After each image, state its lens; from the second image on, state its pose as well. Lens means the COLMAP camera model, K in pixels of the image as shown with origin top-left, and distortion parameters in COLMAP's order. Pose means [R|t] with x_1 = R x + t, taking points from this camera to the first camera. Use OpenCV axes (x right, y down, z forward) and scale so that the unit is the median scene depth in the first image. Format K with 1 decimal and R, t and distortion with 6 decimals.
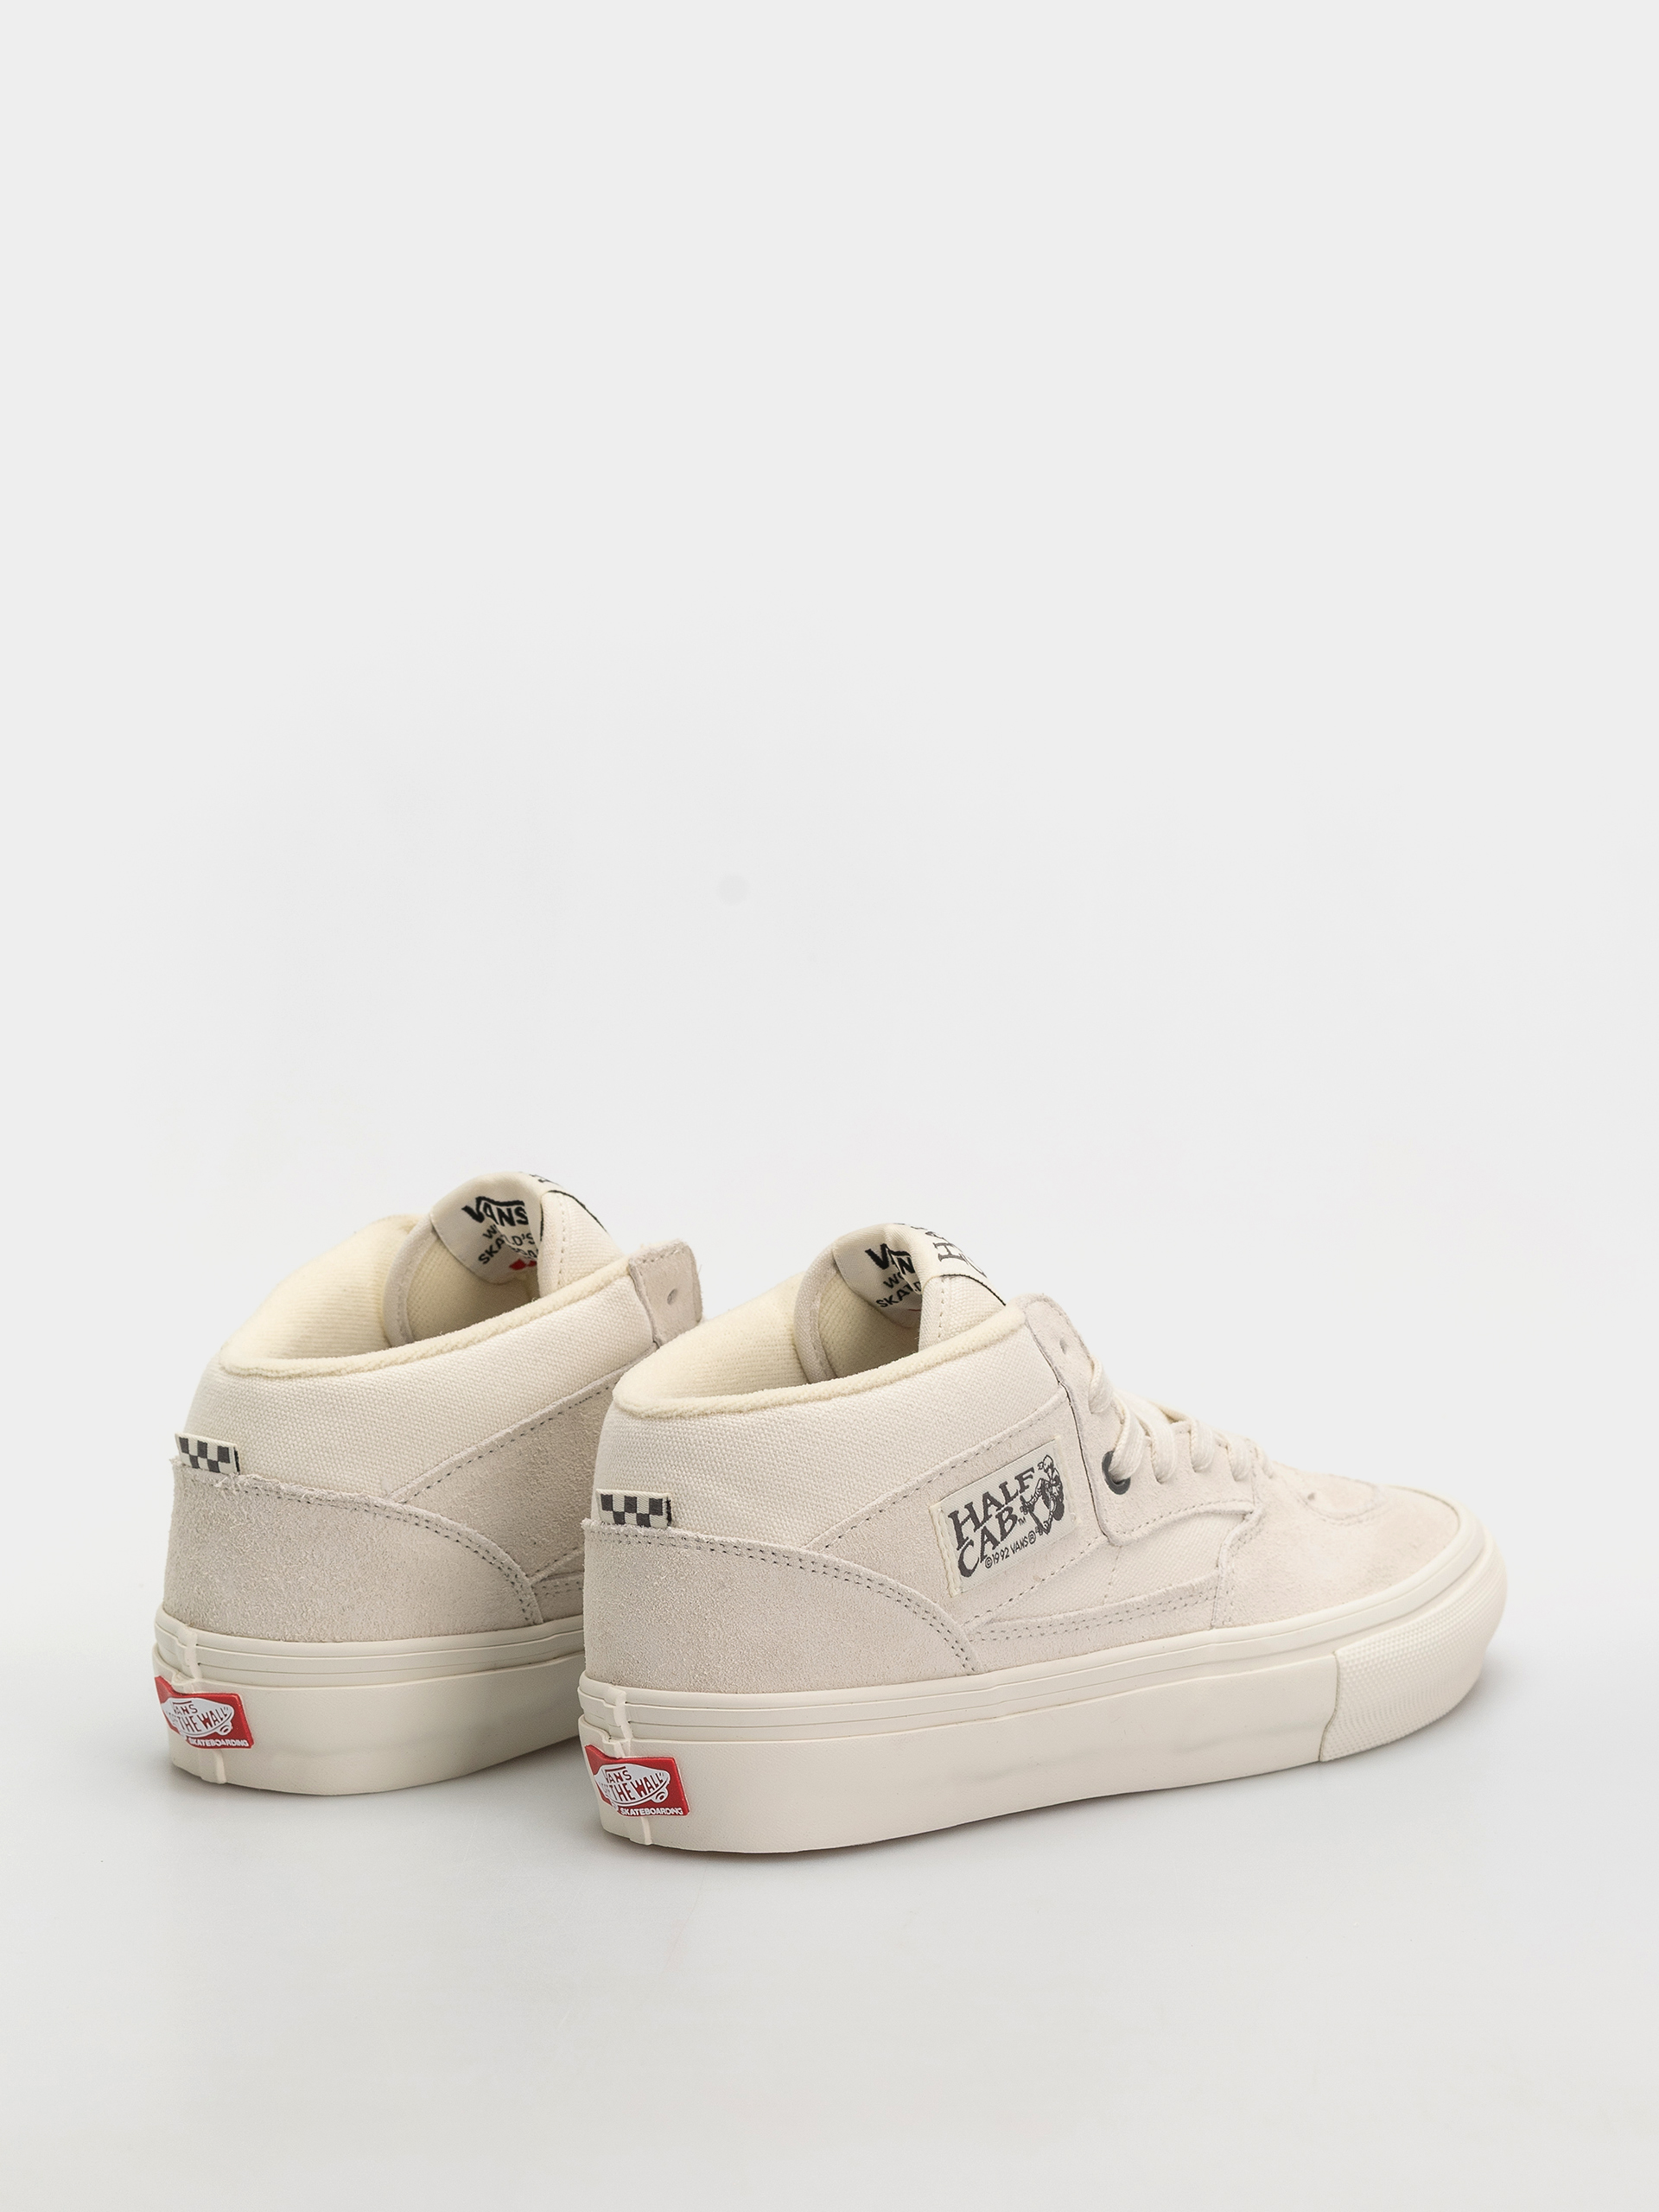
lens RADIAL K [[6401.7, 0, 829.5], [0, 6401.7, 1106.0], [0, 0, 1]] dist [-0.016904, 1.033377]
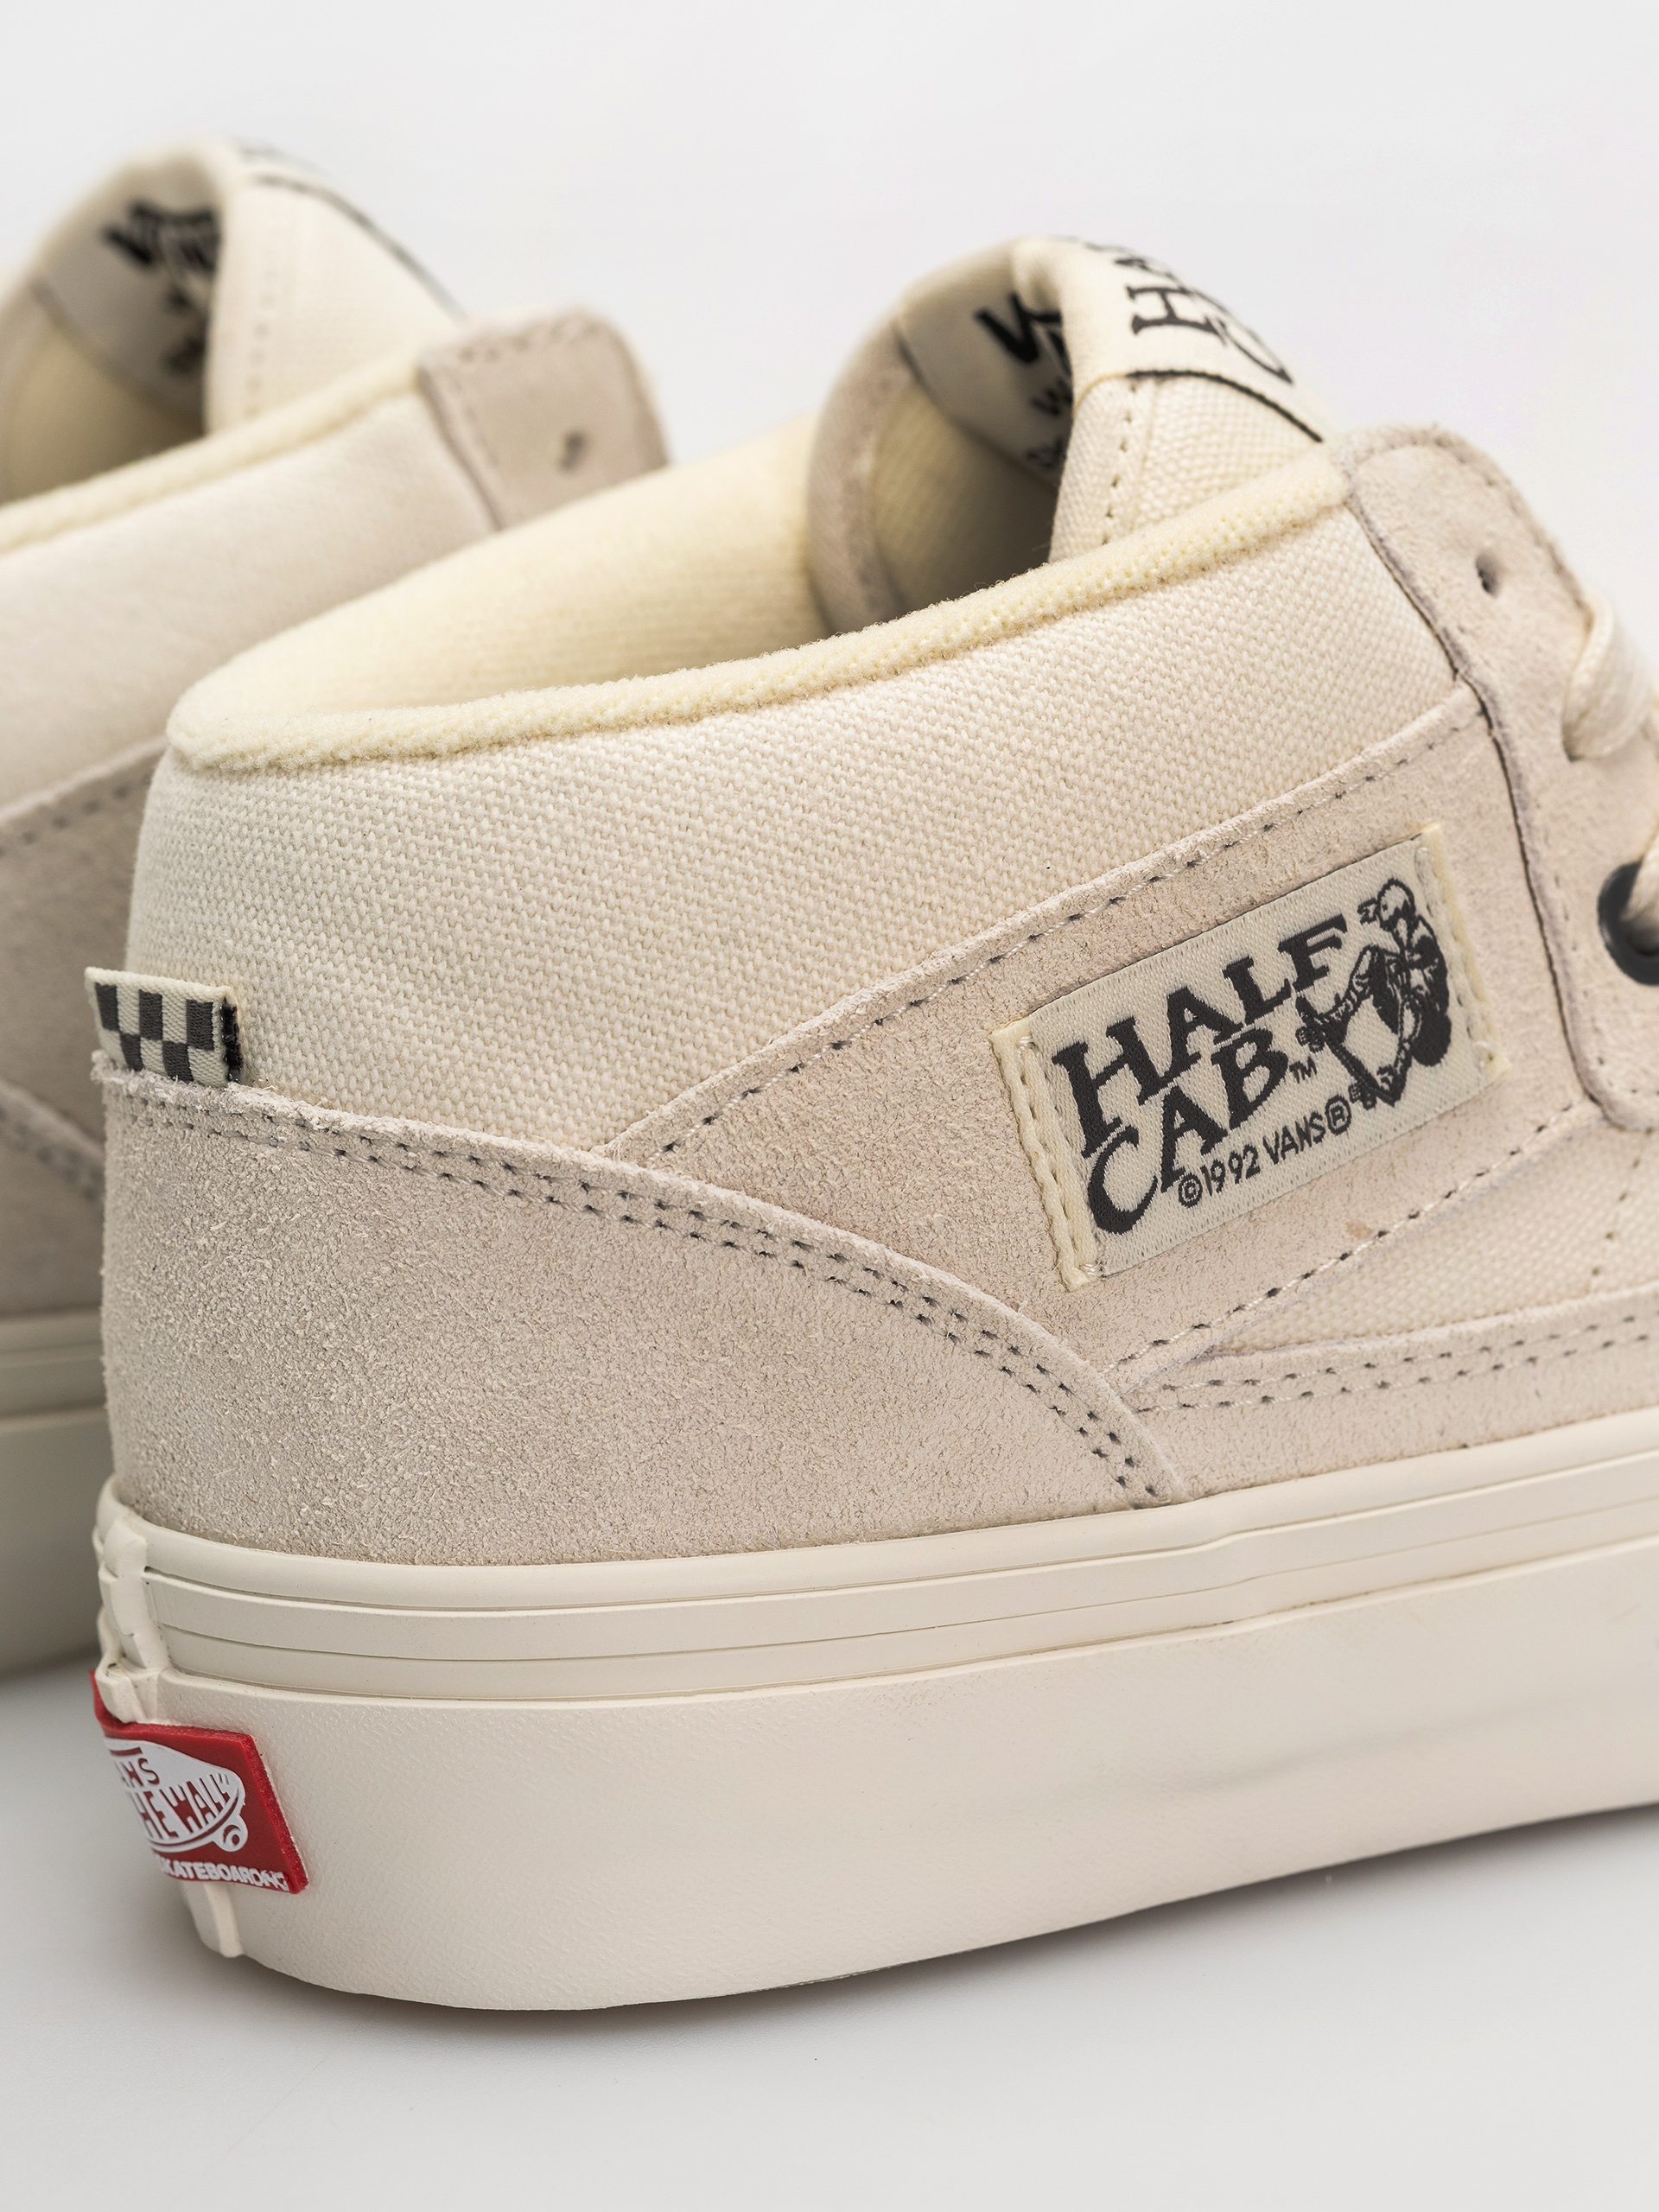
lens RADIAL K [[6401.7, 0, 829.5], [0, 6401.7, 1106.0], [0, 0, 1]] dist [-0.016904, 1.033377]
pose [[0.971359, 0.016995, -0.237009, 0.088139], [0.008701, 0.994226, 0.106953, 0.029358], [0.237458, -0.105952, 0.965602, 0.659233]]
